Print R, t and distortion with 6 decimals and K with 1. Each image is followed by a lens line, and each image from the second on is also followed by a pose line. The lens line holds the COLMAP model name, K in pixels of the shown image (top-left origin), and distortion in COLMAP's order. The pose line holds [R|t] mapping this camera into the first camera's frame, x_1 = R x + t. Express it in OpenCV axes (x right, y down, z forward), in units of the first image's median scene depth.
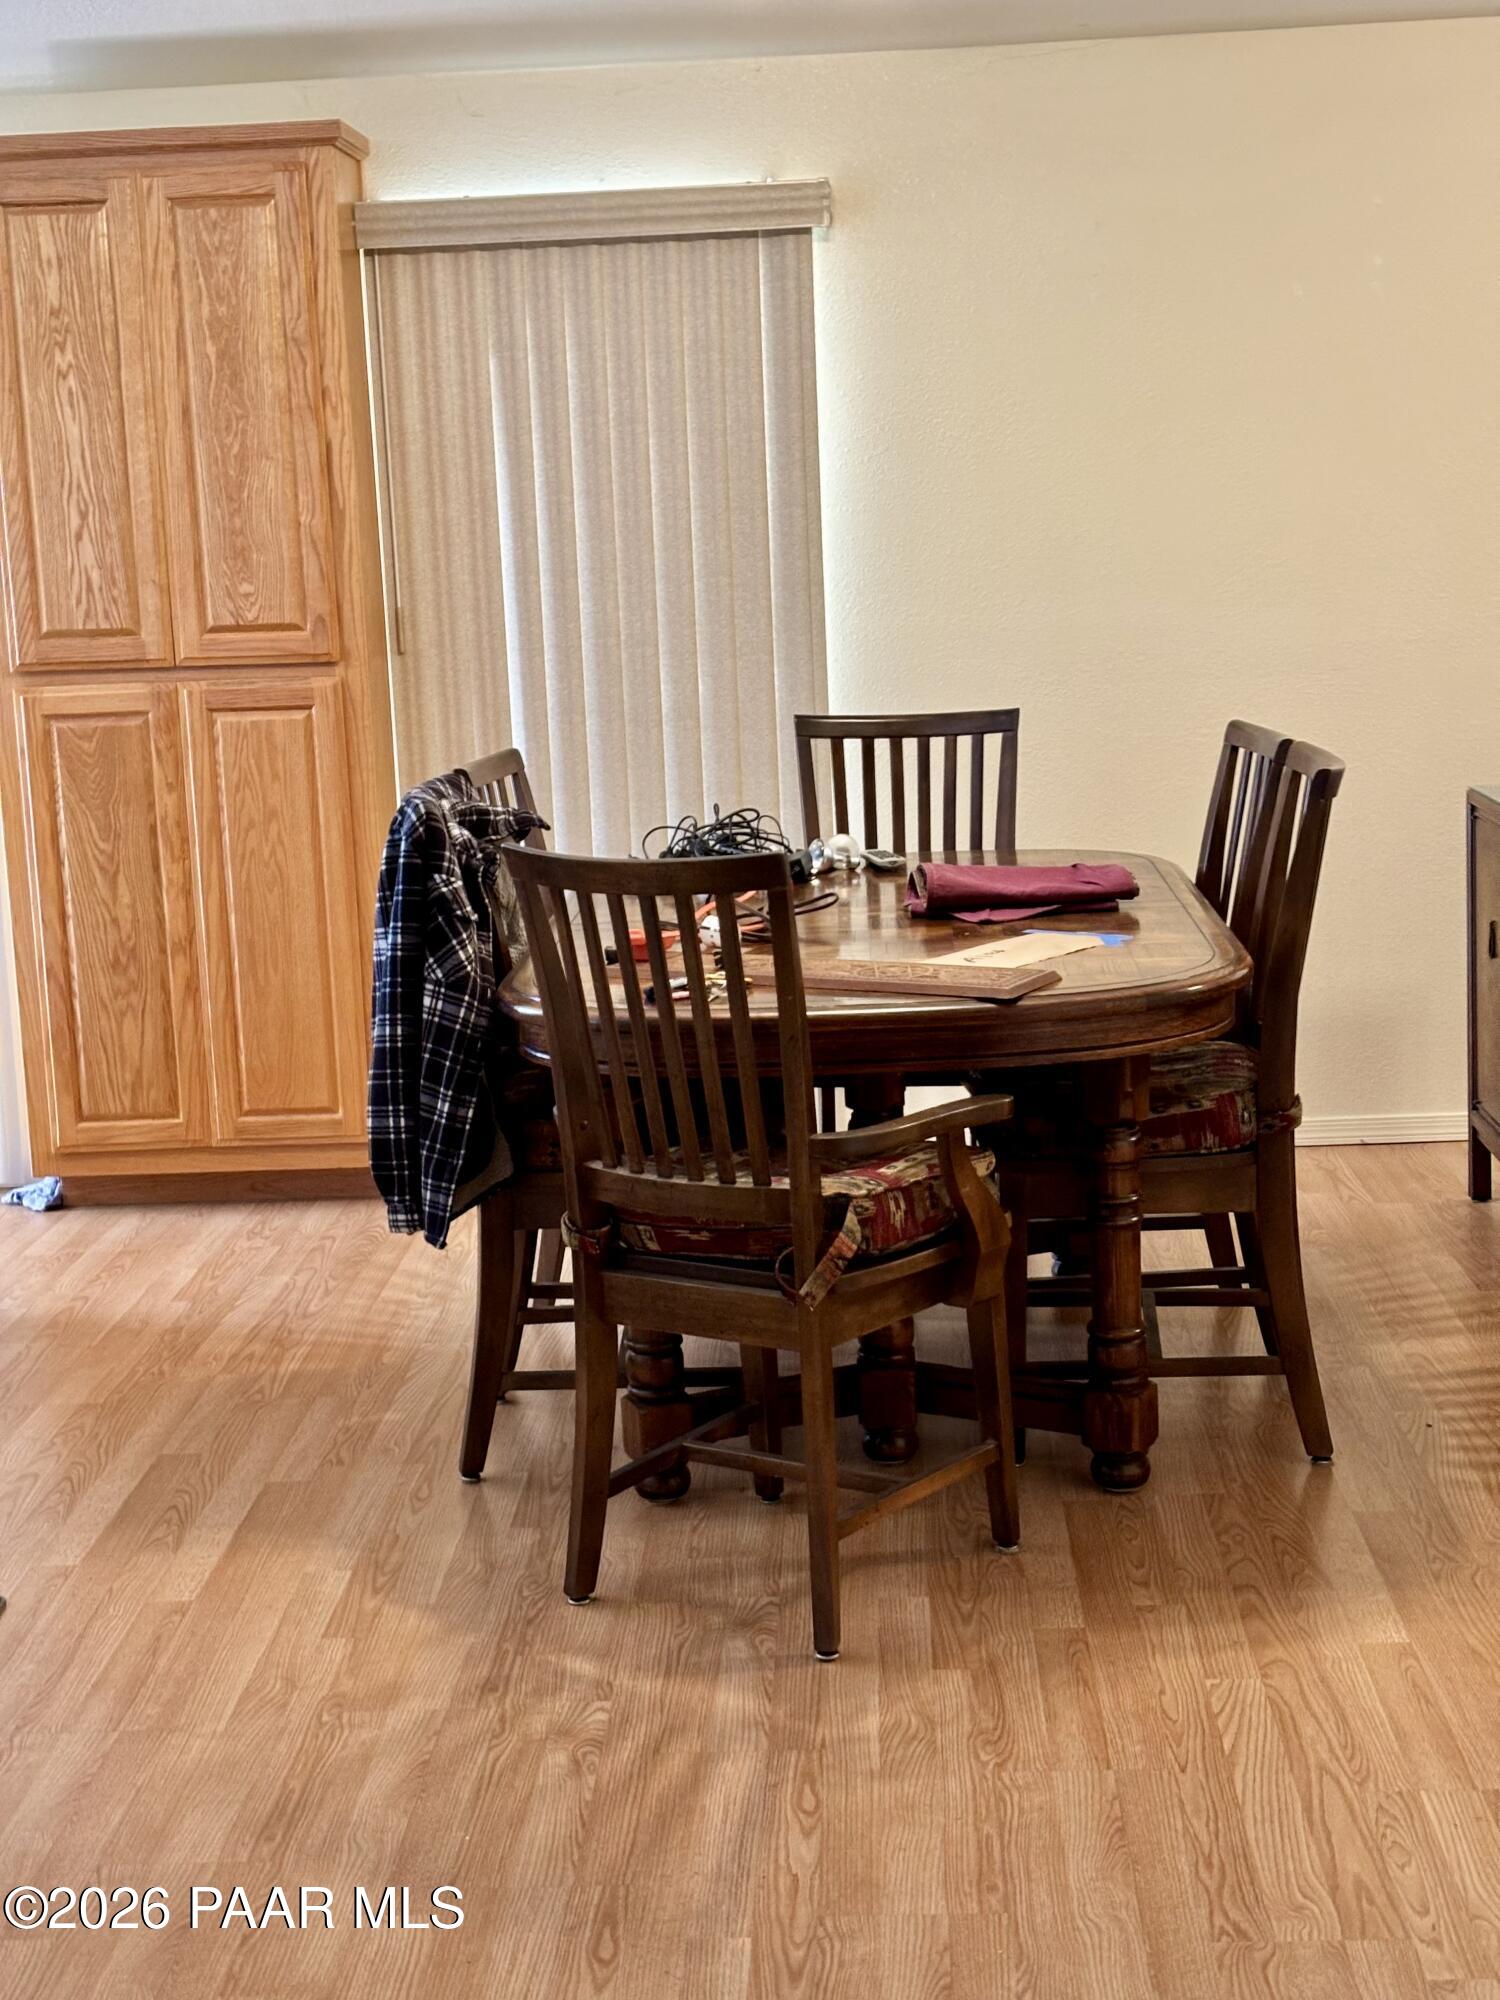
lens RADIAL K [[2998.7, 0, 750.0], [0, 2998.7, 1000.0], [0, 0, 1]] dist [0.371307, -1.865317]
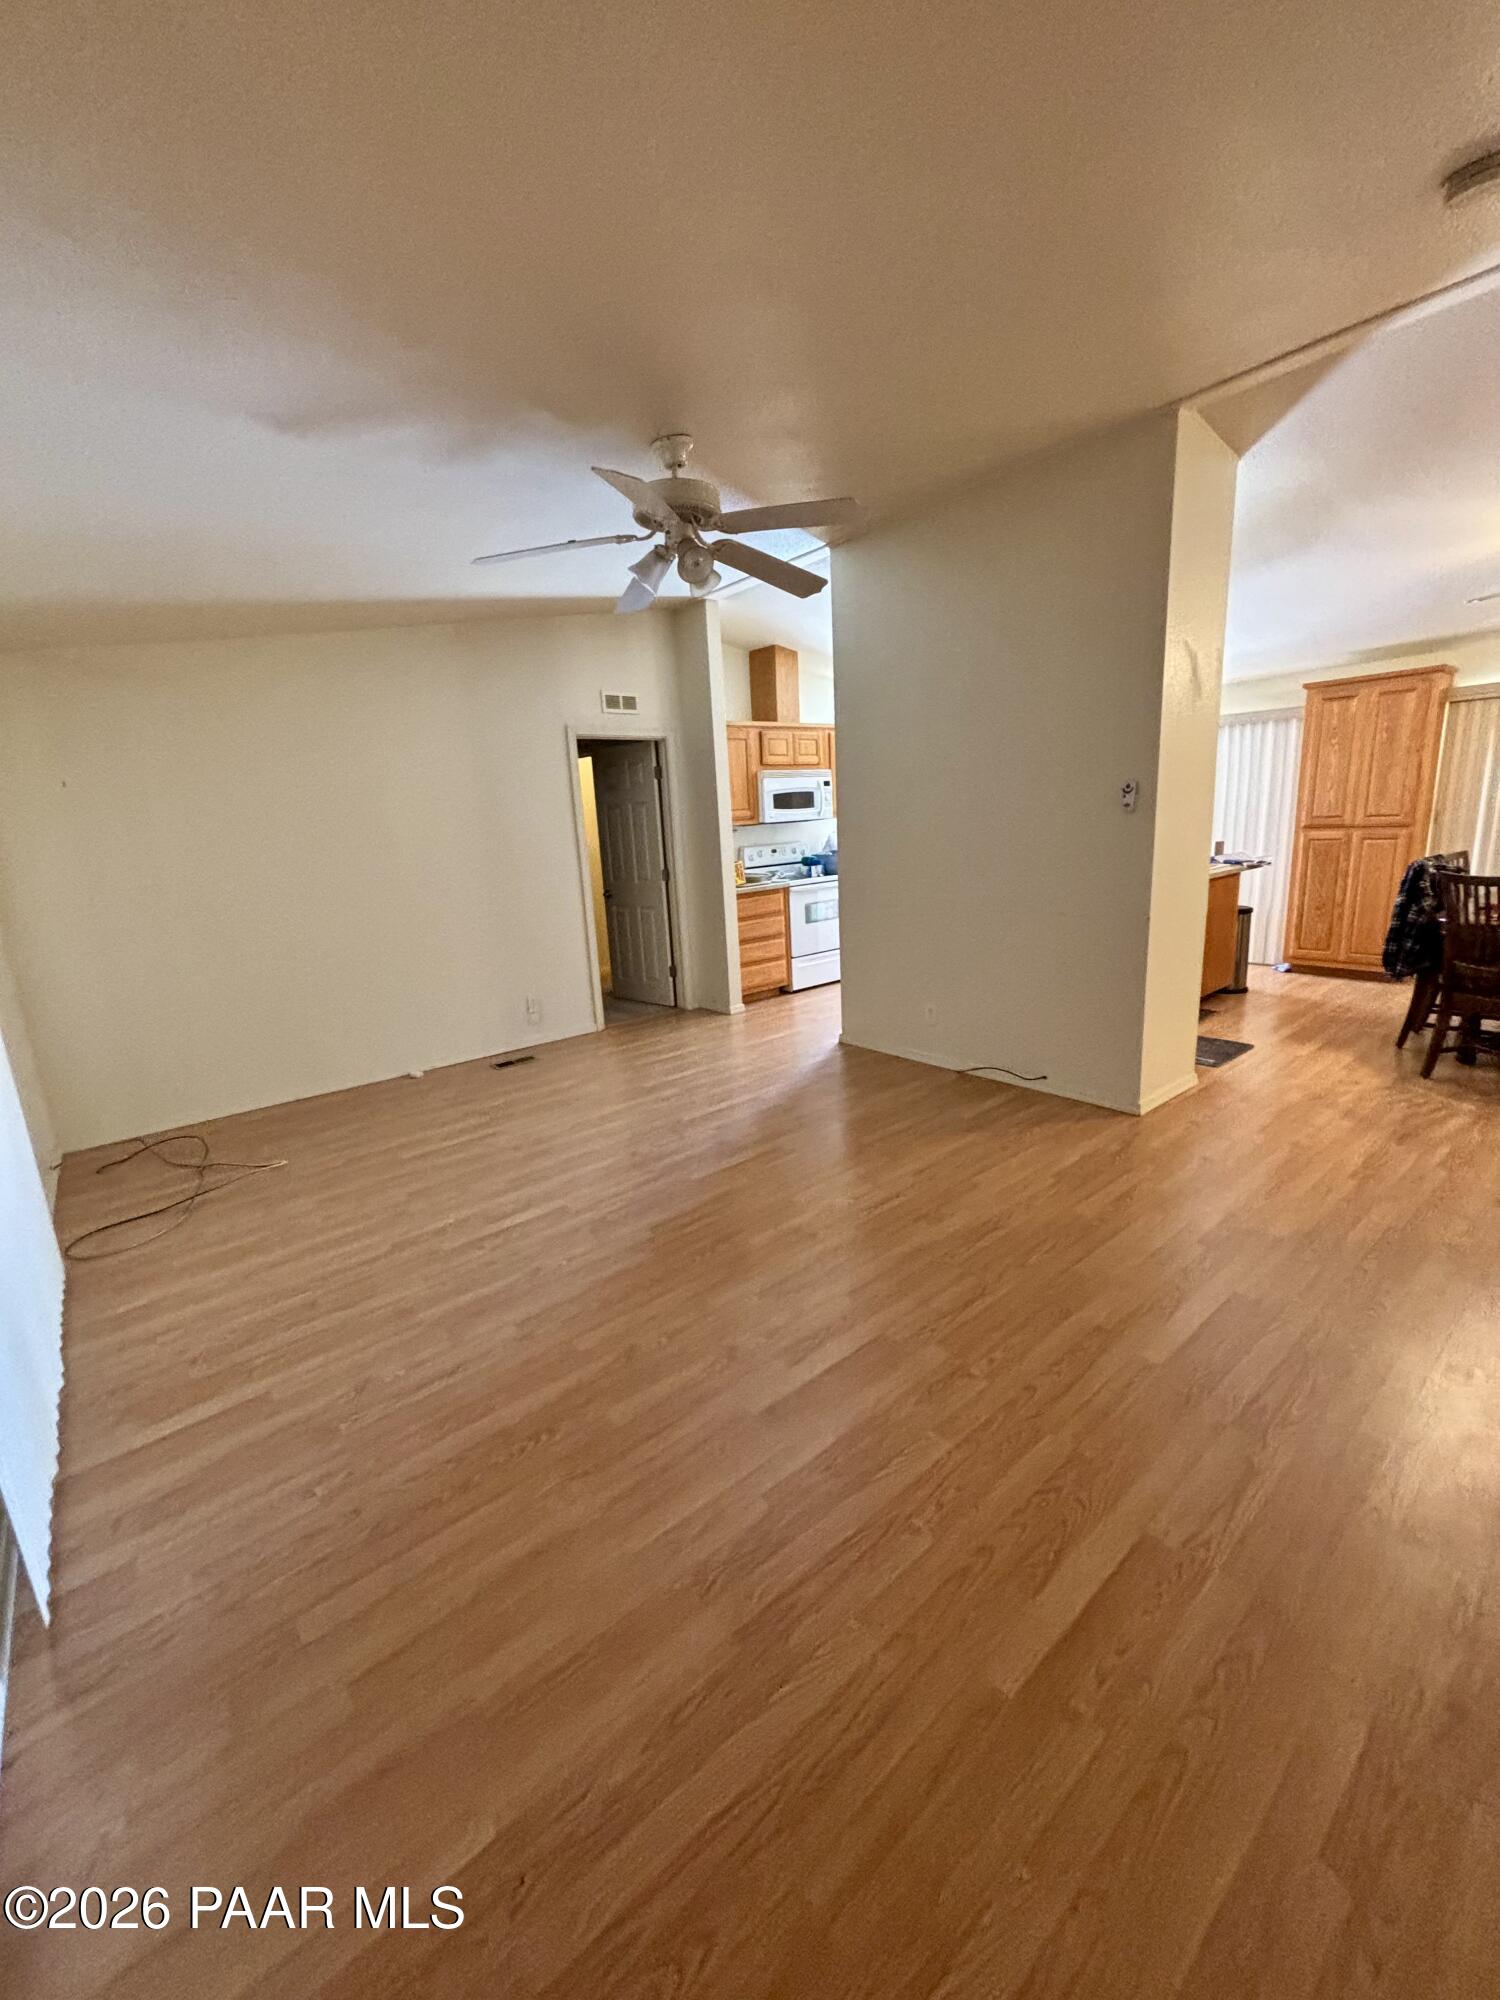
lens RADIAL K [[808.8, 0, 776.0], [0, 808.8, 1002.2], [0, 0, 1]] dist [0.014481, 0.000150]
pose [[0.689811, 0.170535, -0.703618, 0.072926], [-0.102500, 0.985077, 0.138263, 0.043479], [0.716697, -0.023254, 0.696997, -0.230036]]
